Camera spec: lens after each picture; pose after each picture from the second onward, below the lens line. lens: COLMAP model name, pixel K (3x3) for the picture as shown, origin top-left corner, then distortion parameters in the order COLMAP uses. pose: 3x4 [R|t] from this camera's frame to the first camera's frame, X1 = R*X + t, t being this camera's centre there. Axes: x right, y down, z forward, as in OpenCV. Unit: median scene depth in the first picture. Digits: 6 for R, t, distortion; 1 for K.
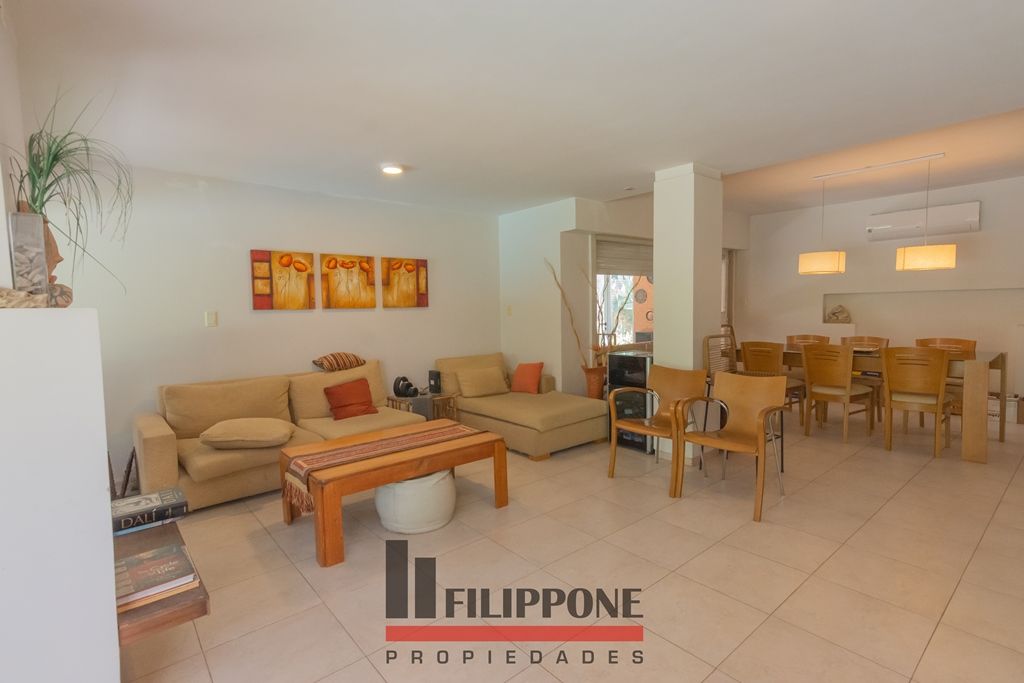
lens RADIAL K [[491.1, 0, 513.8], [0, 491.1, 337.0], [0, 0, 1]] dist [0.025222, 0.002558]
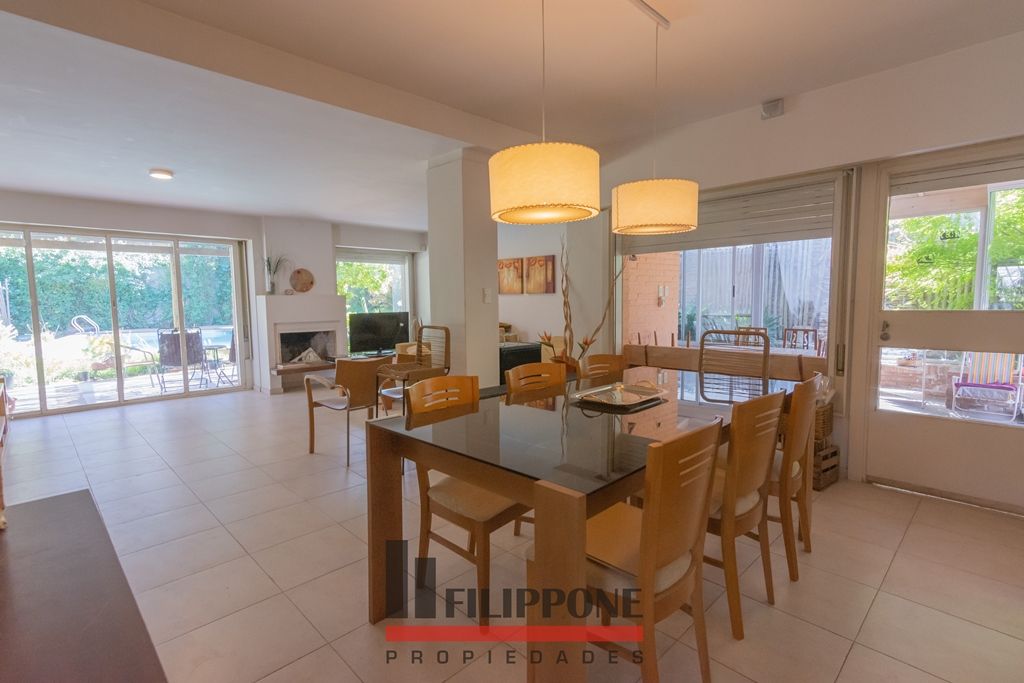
lens RADIAL K [[491.1, 0, 518.3], [0, 491.1, 340.5], [0, 0, 1]] dist [0.025222, 0.002558]
pose [[0.080511, 0.105904, -0.991112, 1.220968], [-0.052093, 0.993428, 0.101920, -0.073506], [0.995392, 0.043424, 0.085499, 0.929560]]
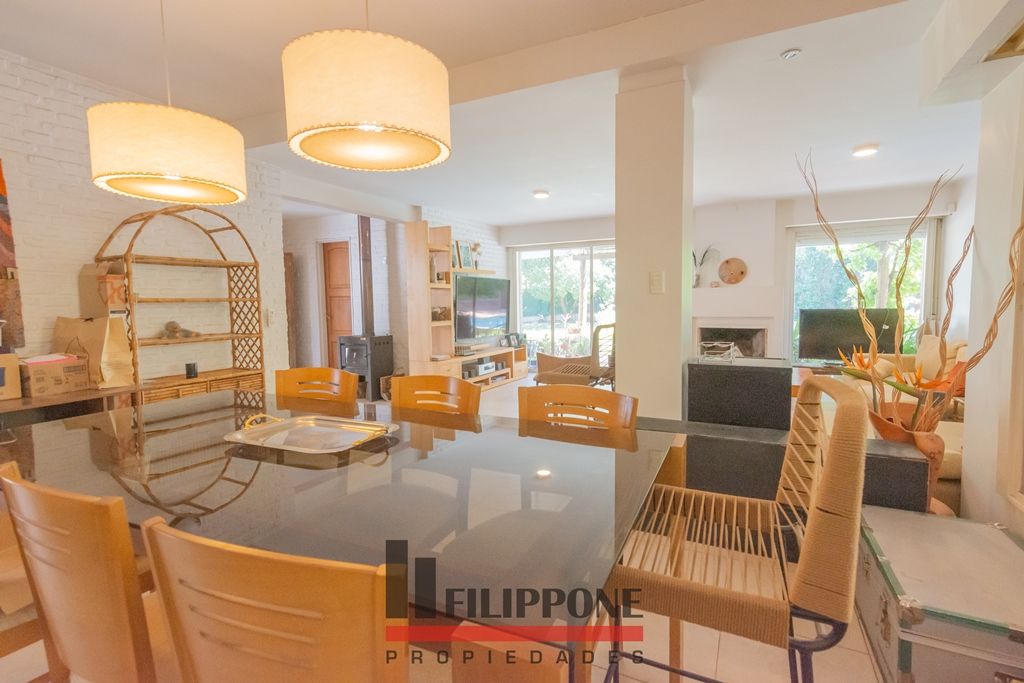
lens RADIAL K [[491.1, 0, 520.7], [0, 491.1, 339.3], [0, 0, 1]] dist [0.025222, 0.002558]
pose [[-0.908704, 0.064773, -0.412386, 0.745592], [0.005244, 0.989582, 0.143878, -0.080149], [0.417409, 0.128580, -0.899576, 1.398996]]
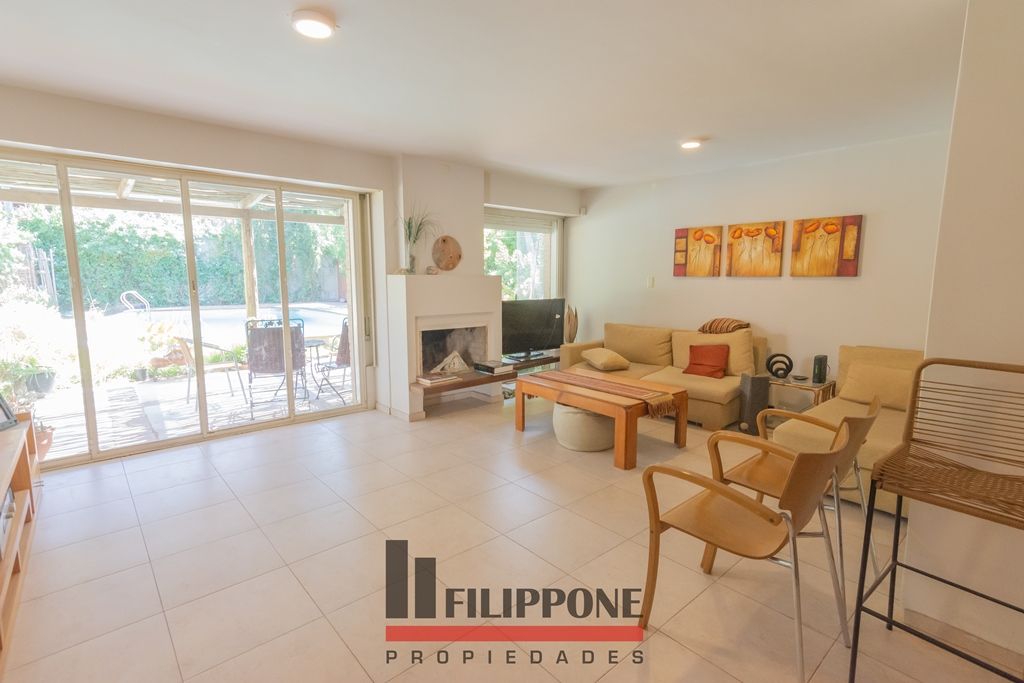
lens RADIAL K [[491.1, 0, 519.3], [0, 491.1, 340.0], [0, 0, 1]] dist [0.025222, 0.002558]
pose [[0.028744, 0.150119, -0.988250, 0.692553], [-0.064979, 0.986848, 0.148016, -0.050262], [0.997473, 0.059961, 0.038120, 0.509214]]
